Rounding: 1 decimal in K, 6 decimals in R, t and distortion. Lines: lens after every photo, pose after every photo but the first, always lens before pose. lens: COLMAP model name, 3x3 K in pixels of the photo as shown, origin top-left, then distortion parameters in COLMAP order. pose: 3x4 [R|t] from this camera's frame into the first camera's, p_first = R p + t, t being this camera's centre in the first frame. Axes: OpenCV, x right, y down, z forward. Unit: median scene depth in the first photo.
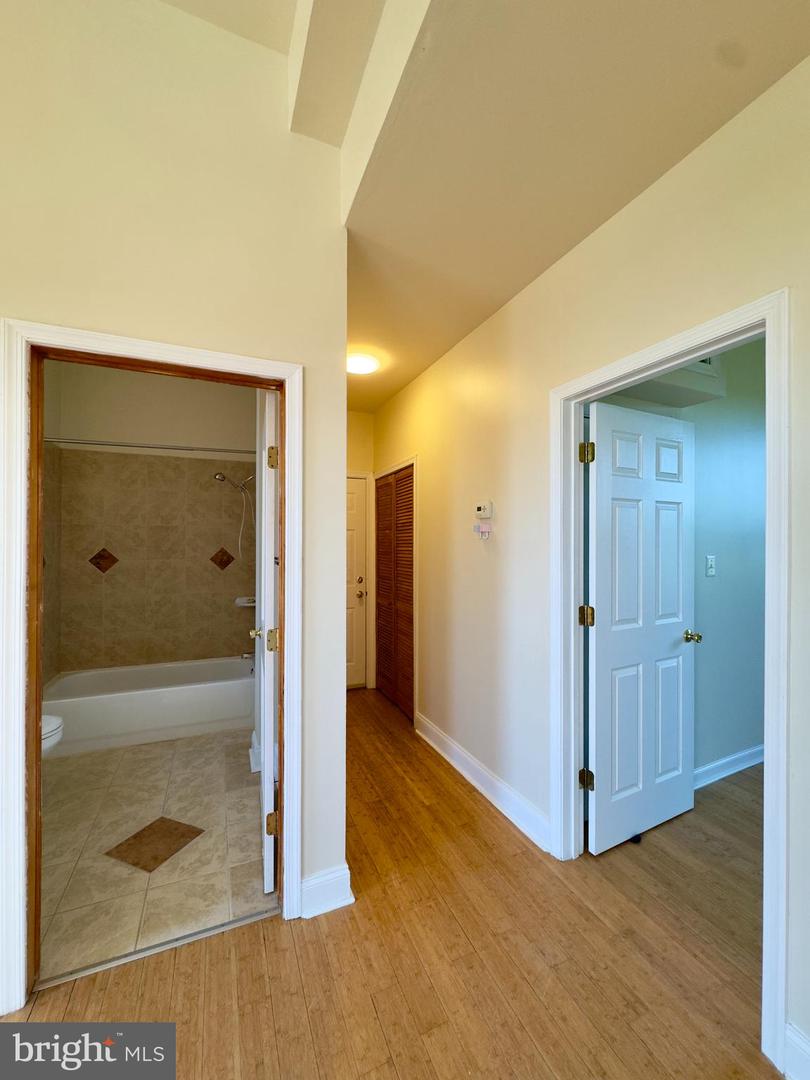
lens RADIAL K [[432.4, 0, 403.2], [0, 432.4, 537.5], [0, 0, 1]] dist [0.001881, 0.000369]
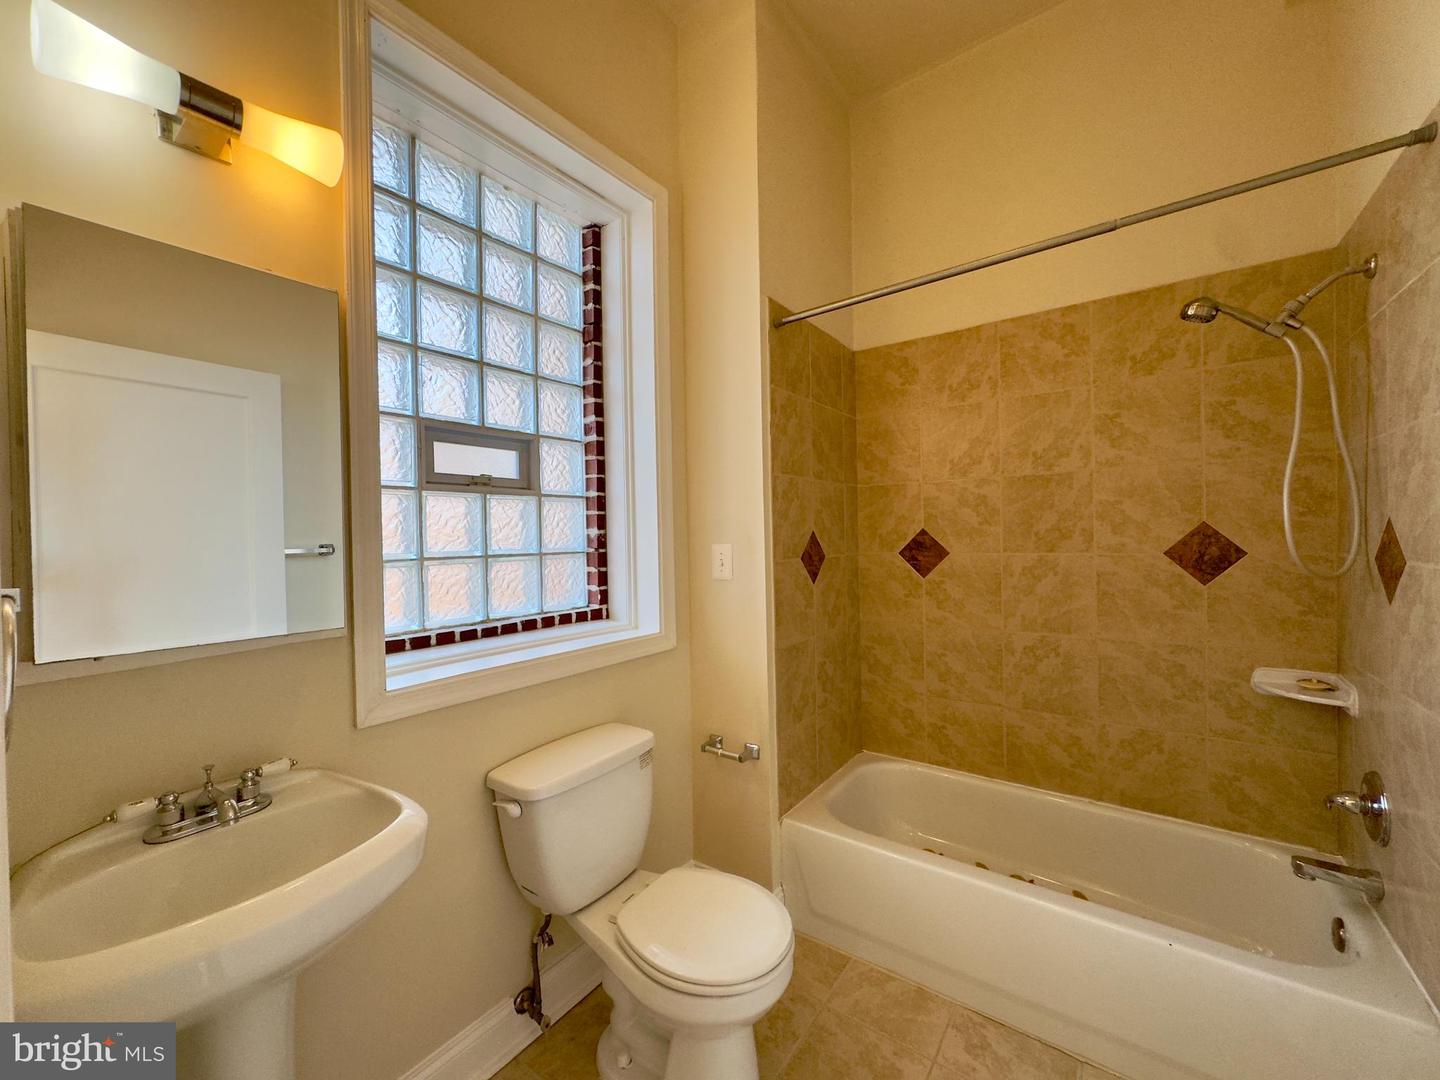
lens RADIAL K [[576.5, 0, 720.5], [0, 576.5, 543.5], [0, 0, 1]] dist [0.001881, 0.000369]
pose [[0.517362, -0.003470, -0.855760, -0.237255], [0.025963, 0.999595, 0.011643, 0.028256], [0.855373, -0.028241, 0.517243, 0.449973]]
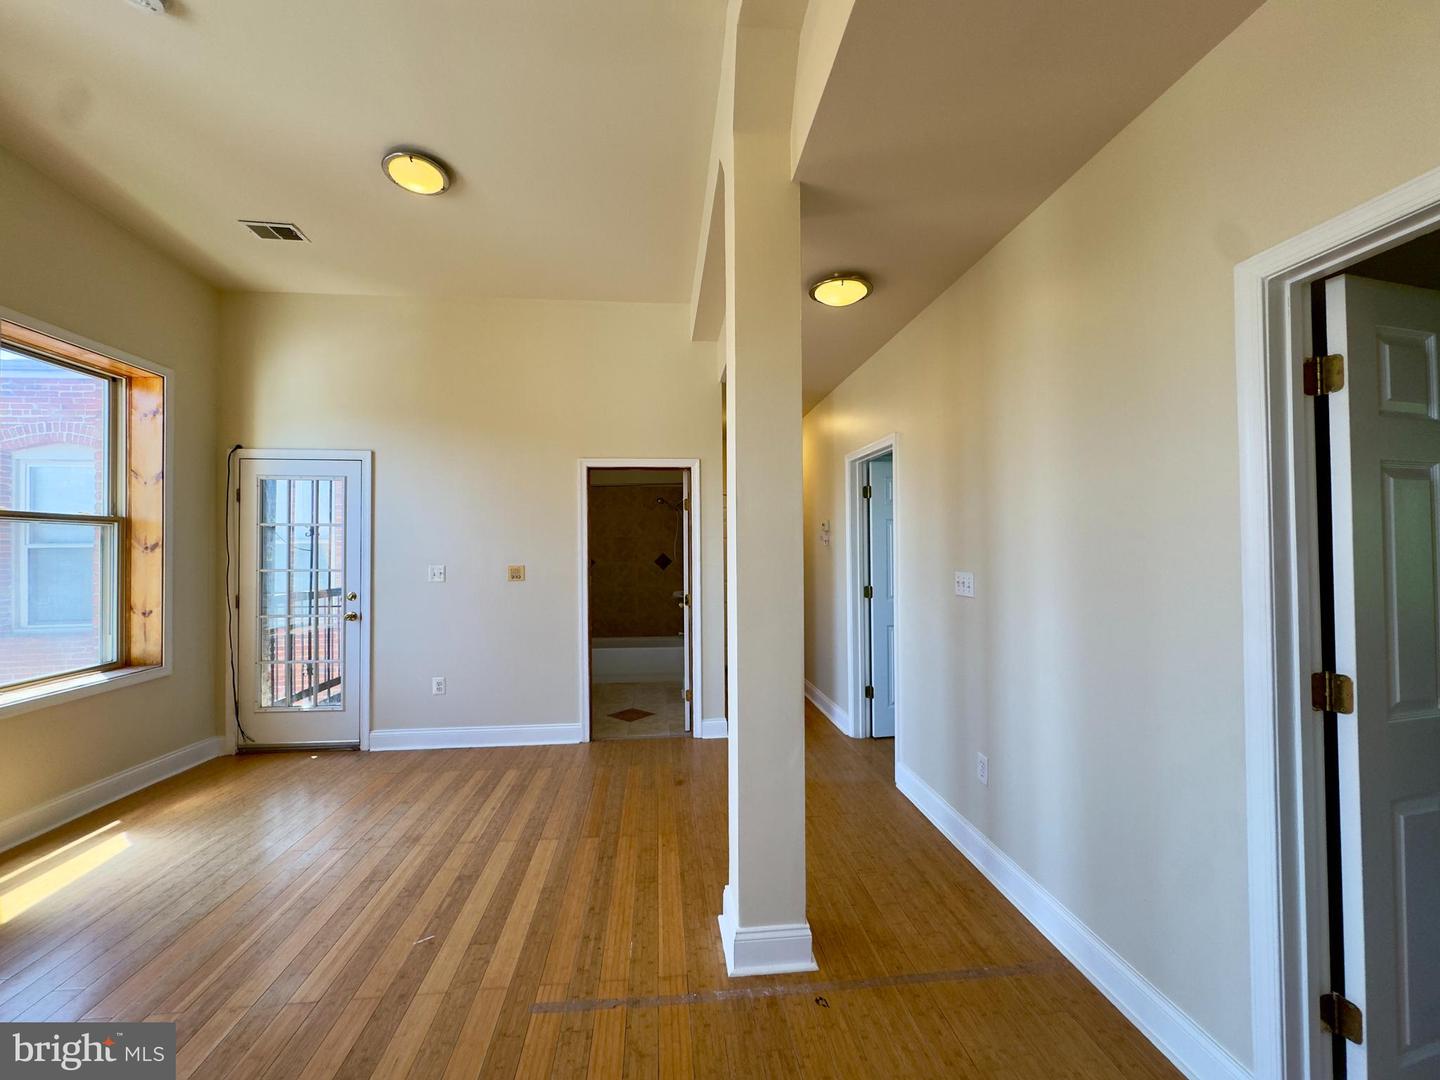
lens RADIAL K [[576.5, 0, 720.5], [0, 576.5, 543.5], [0, 0, 1]] dist [0.001881, 0.000369]
pose [[0.953562, -0.009481, -0.301046, 0.229736], [0.011470, 0.999923, 0.004839, -0.008304], [0.300977, -0.008067, 0.953597, -0.524341]]
